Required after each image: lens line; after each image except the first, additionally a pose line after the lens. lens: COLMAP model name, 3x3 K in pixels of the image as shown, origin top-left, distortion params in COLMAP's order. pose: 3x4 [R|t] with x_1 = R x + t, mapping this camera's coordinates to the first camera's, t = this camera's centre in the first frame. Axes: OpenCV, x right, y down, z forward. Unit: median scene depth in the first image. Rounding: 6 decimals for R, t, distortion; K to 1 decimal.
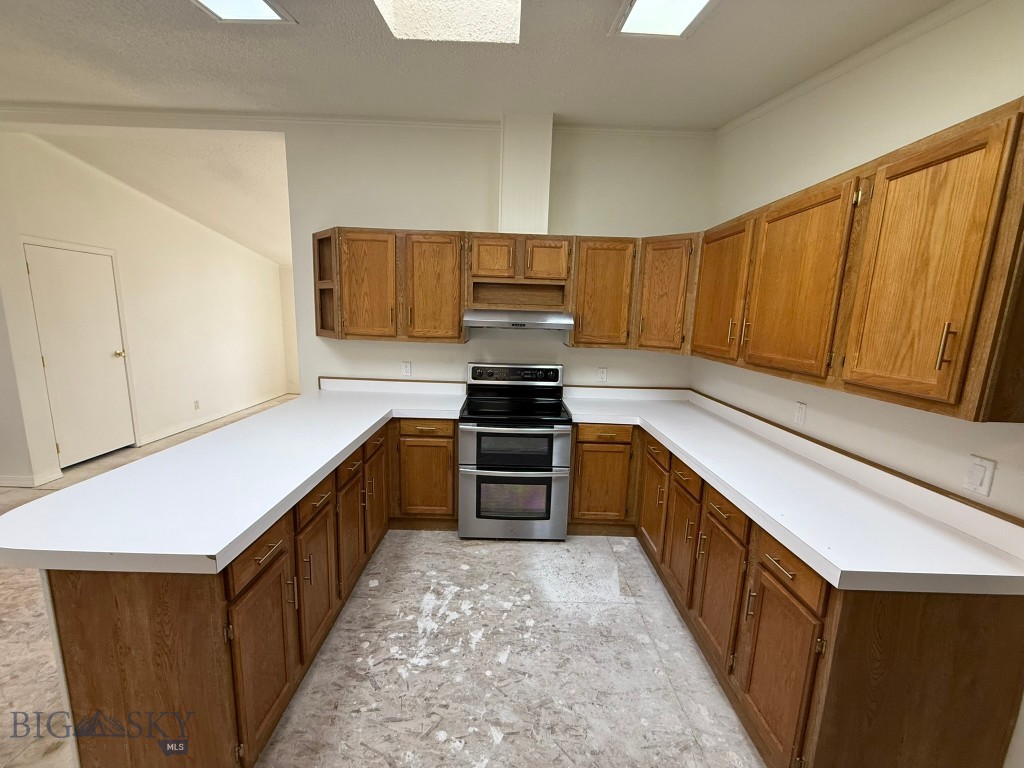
lens RADIAL K [[407.7, 0, 508.5], [0, 407.7, 383.9], [0, 0, 1]] dist [-0.000085, -0.000053]
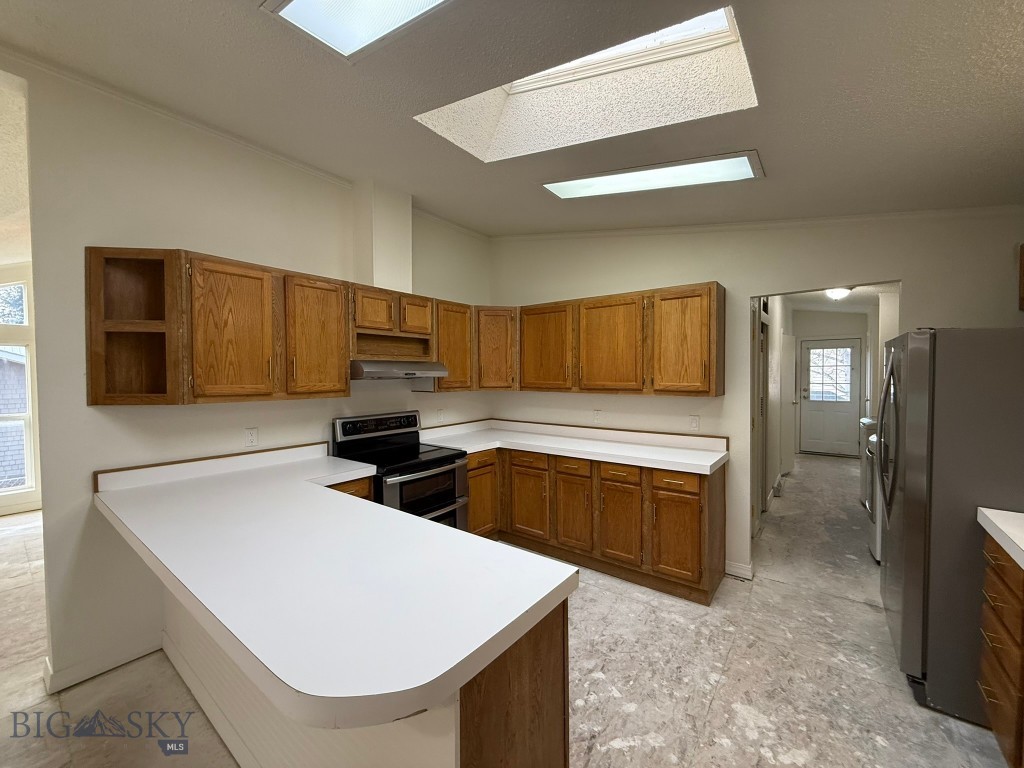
lens RADIAL K [[407.7, 0, 510.2], [0, 407.7, 382.5], [0, 0, 1]] dist [-0.000085, -0.000053]
pose [[0.618171, -0.050734, 0.784405, -0.651439], [0.156225, 0.985937, -0.059348, -0.018723], [-0.770363, 0.159231, 0.617404, 0.142386]]
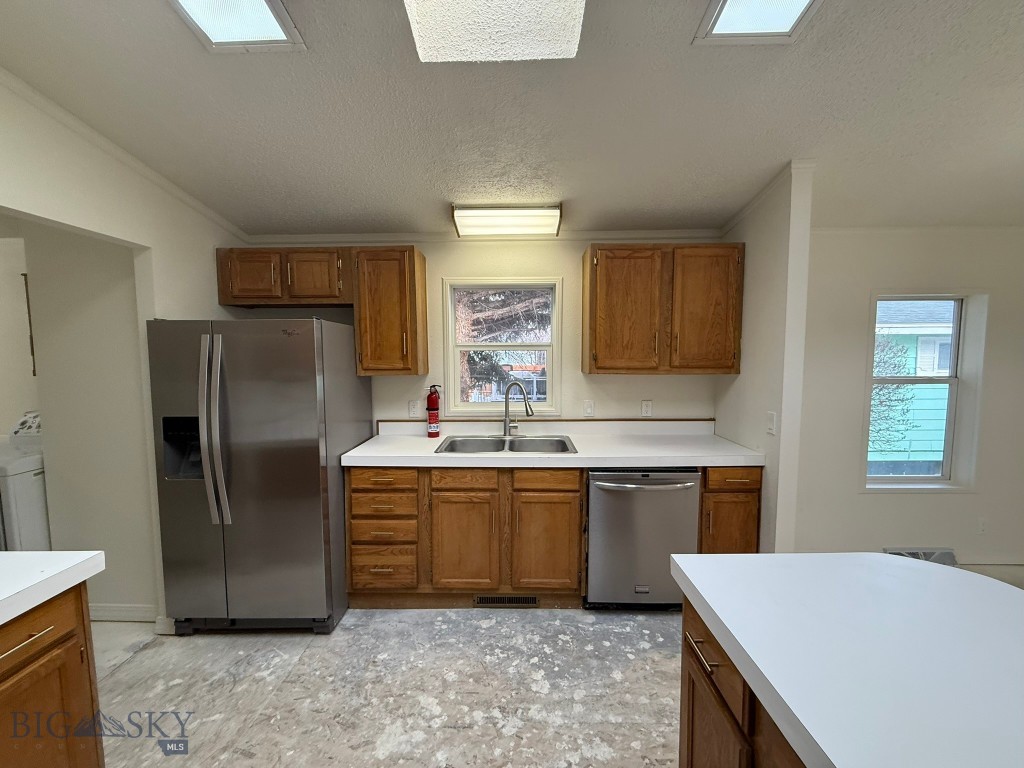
lens RADIAL K [[407.7, 0, 508.2], [0, 407.7, 385.6], [0, 0, 1]] dist [-0.000085, -0.000053]
pose [[-0.999478, -0.023987, 0.021642, -0.114725], [-0.017999, 0.969713, 0.243583, -0.105116], [-0.026830, 0.243066, -0.969639, 0.750825]]
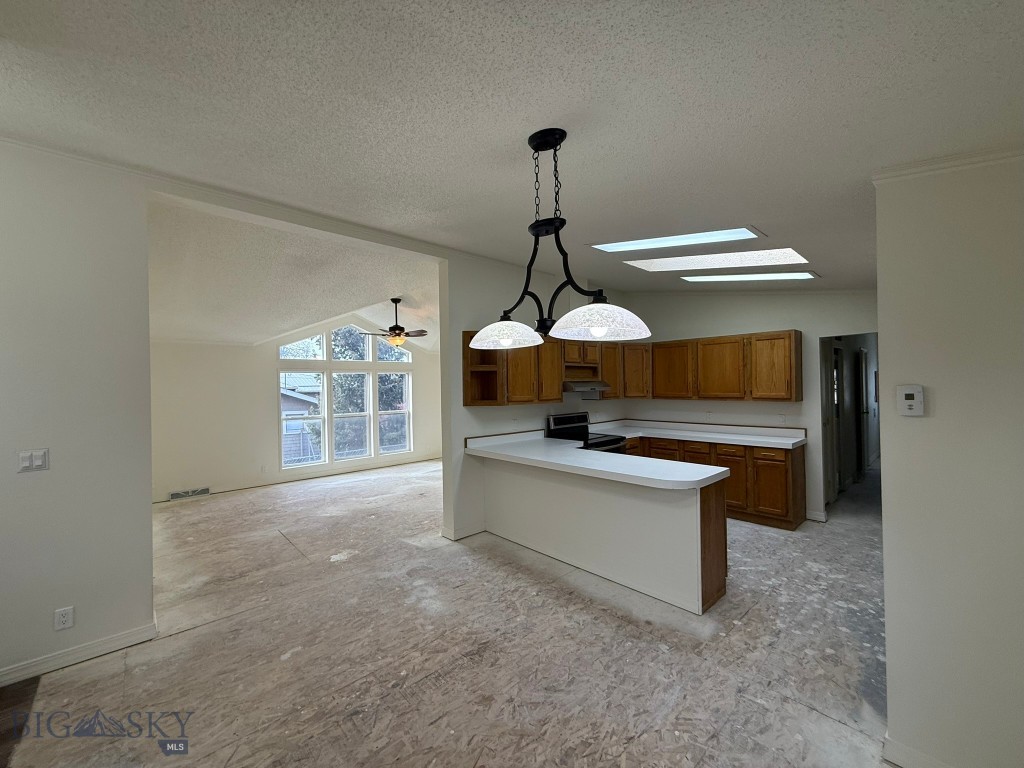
lens RADIAL K [[407.7, 0, 510.2], [0, 407.7, 383.2], [0, 0, 1]] dist [-0.000085, -0.000053]
pose [[0.740894, -0.039513, 0.670459, -1.428089], [0.151038, 0.982500, -0.109002, -0.030739], [-0.654419, 0.182023, 0.733896, -0.070239]]
